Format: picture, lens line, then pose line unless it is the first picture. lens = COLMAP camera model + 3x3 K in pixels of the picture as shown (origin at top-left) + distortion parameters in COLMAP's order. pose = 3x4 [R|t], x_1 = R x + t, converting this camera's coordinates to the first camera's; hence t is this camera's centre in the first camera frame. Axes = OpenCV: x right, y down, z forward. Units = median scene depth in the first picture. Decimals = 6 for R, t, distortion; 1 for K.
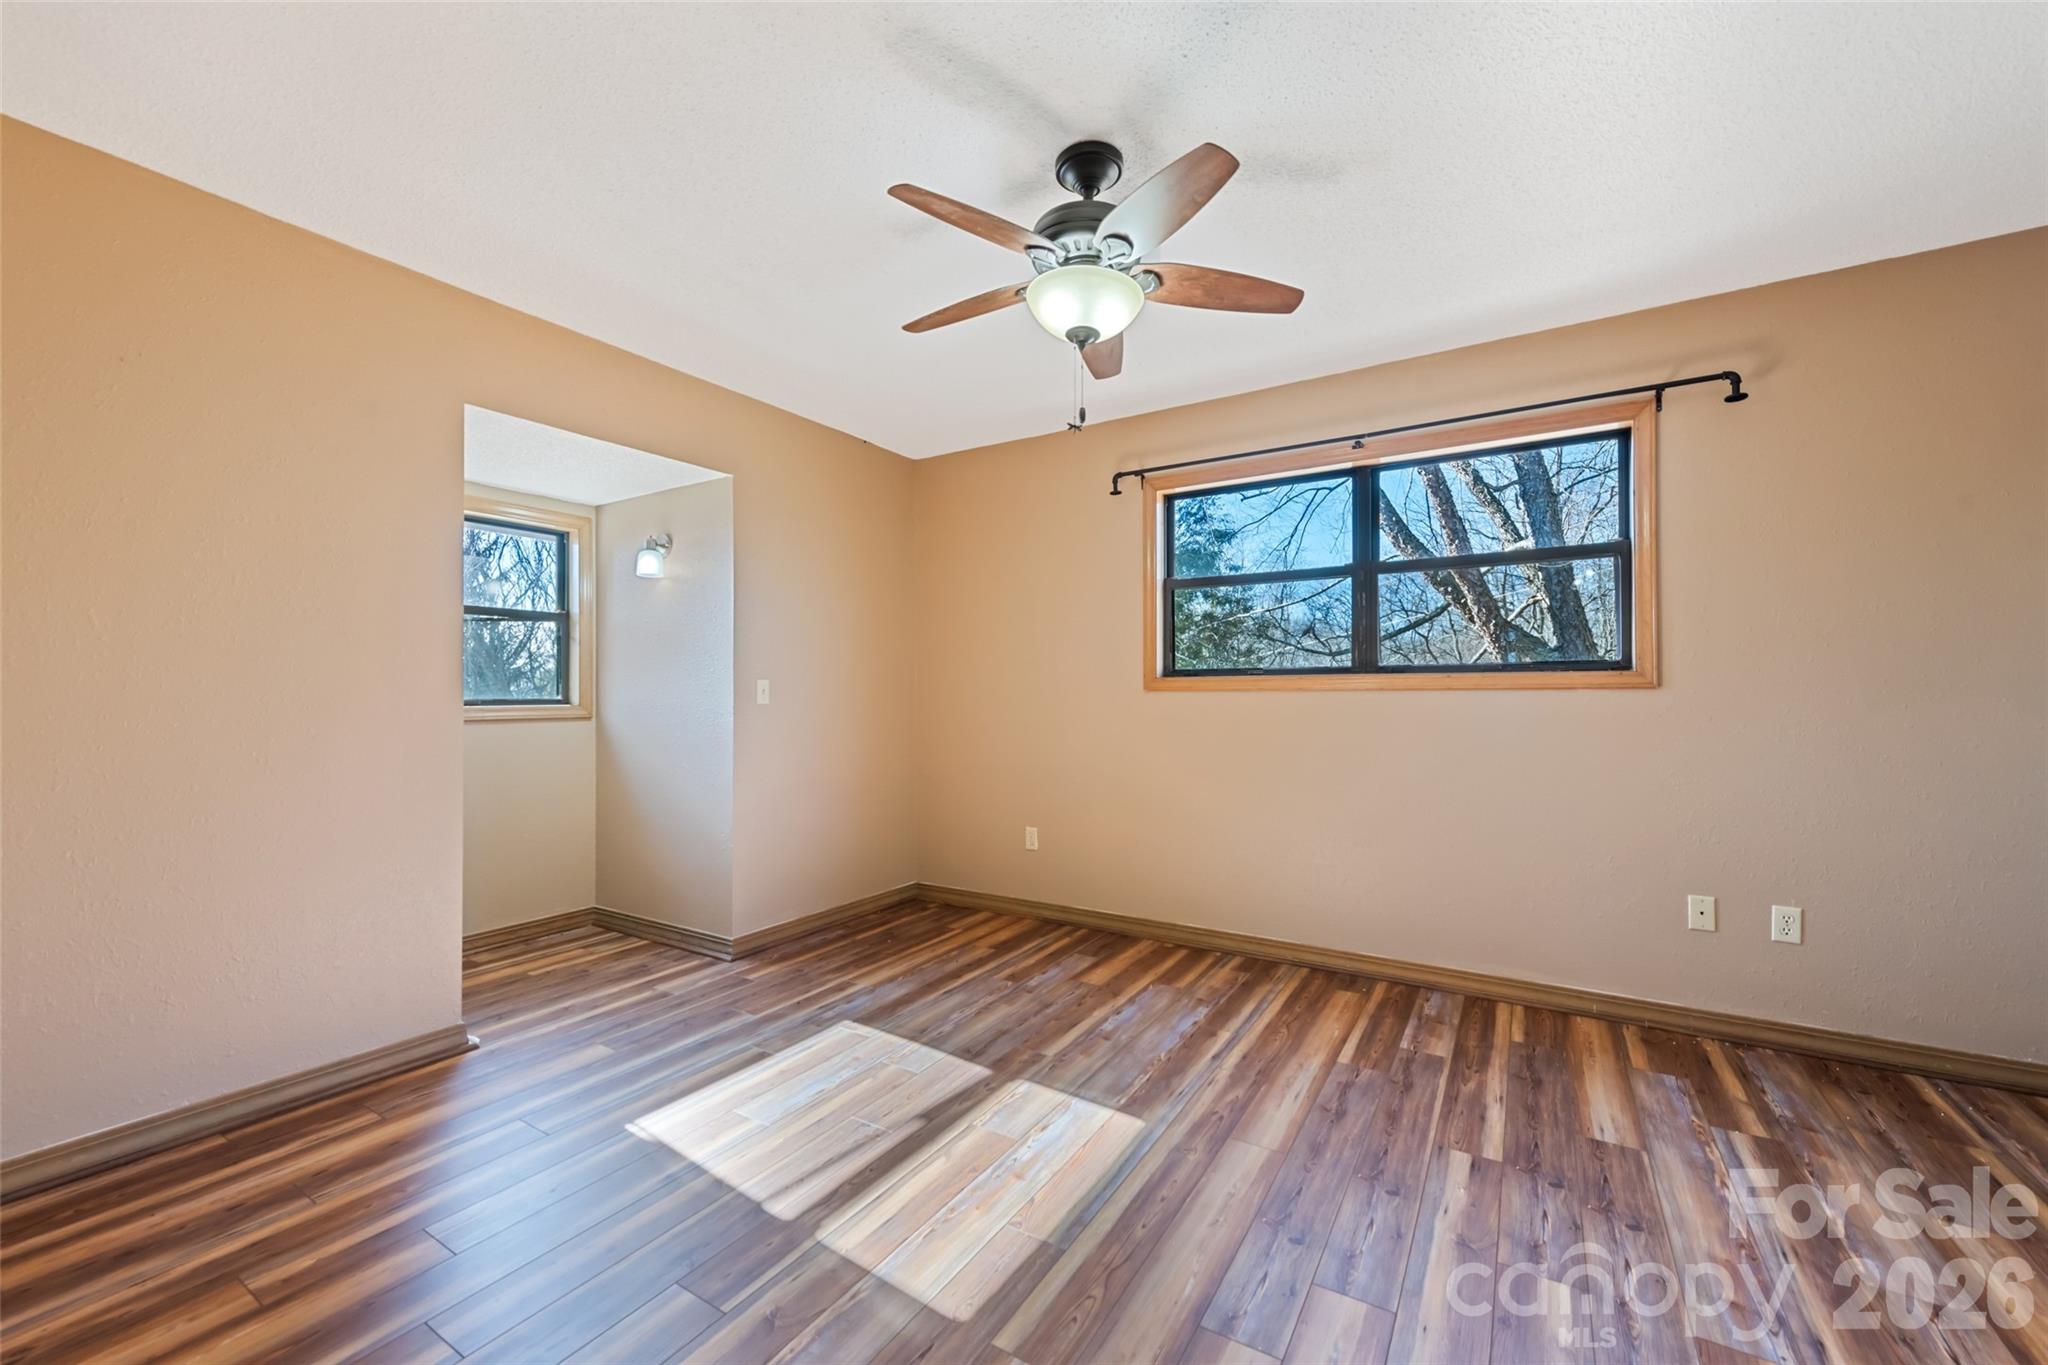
lens RADIAL K [[787.7, 0, 1024.0], [0, 787.7, 682.5], [0, 0, 1]] dist [-0.024368, -0.000039]
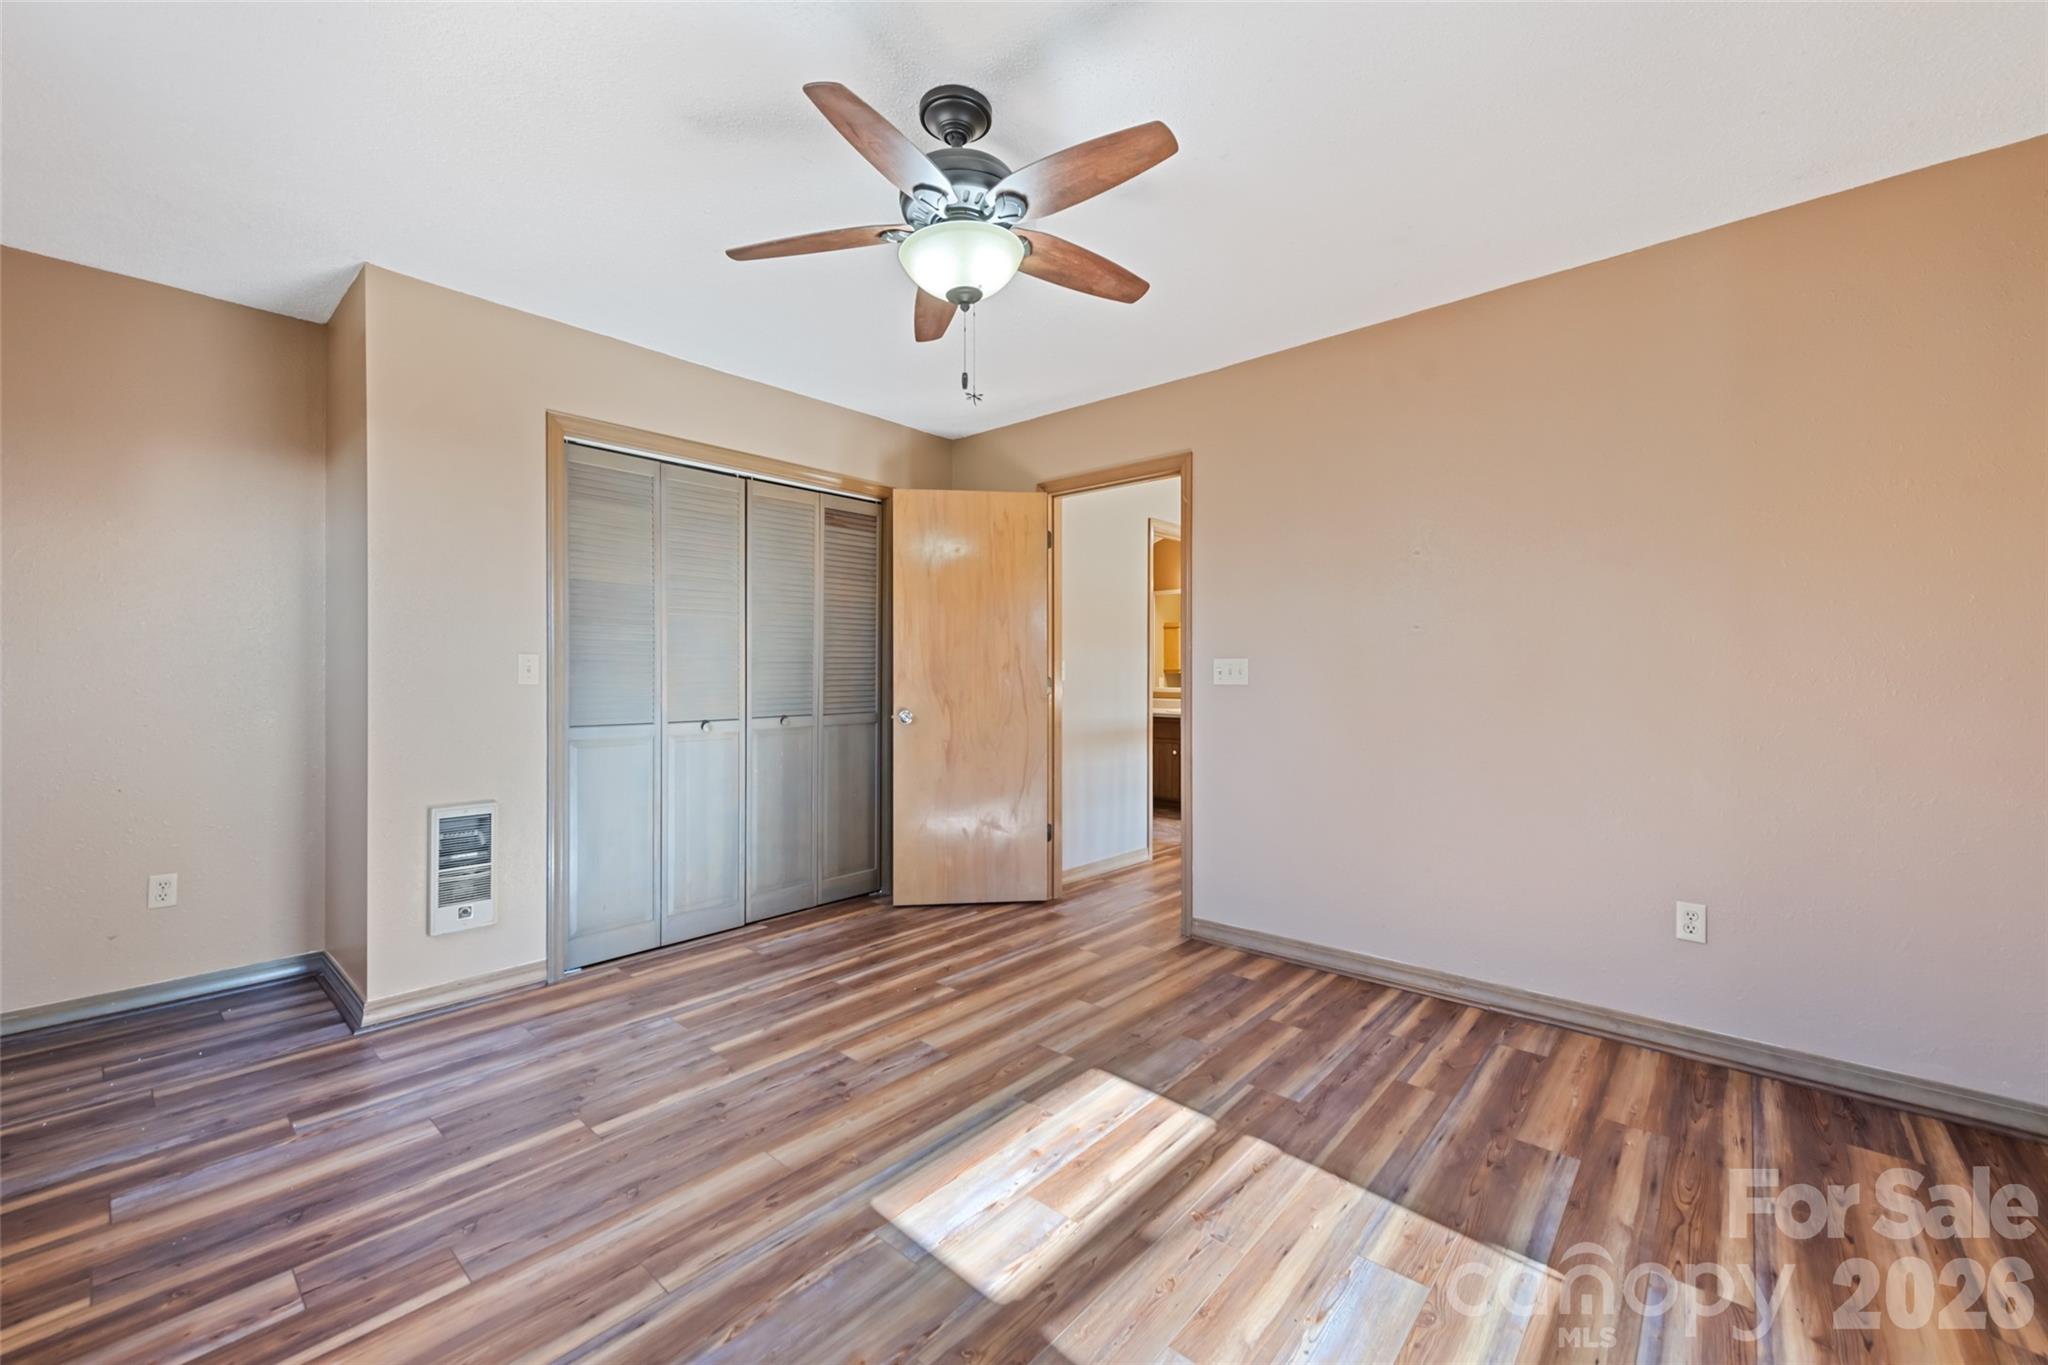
lens RADIAL K [[787.7, 0, 1024.0], [0, 787.7, 682.5], [0, 0, 1]] dist [-0.024368, -0.000039]
pose [[-0.986968, 0.000264, 0.160919, -0.132694], [-0.000337, 0.999993, -0.003712, 0.026955], [-0.160919, -0.003718, -0.986961, 1.722675]]
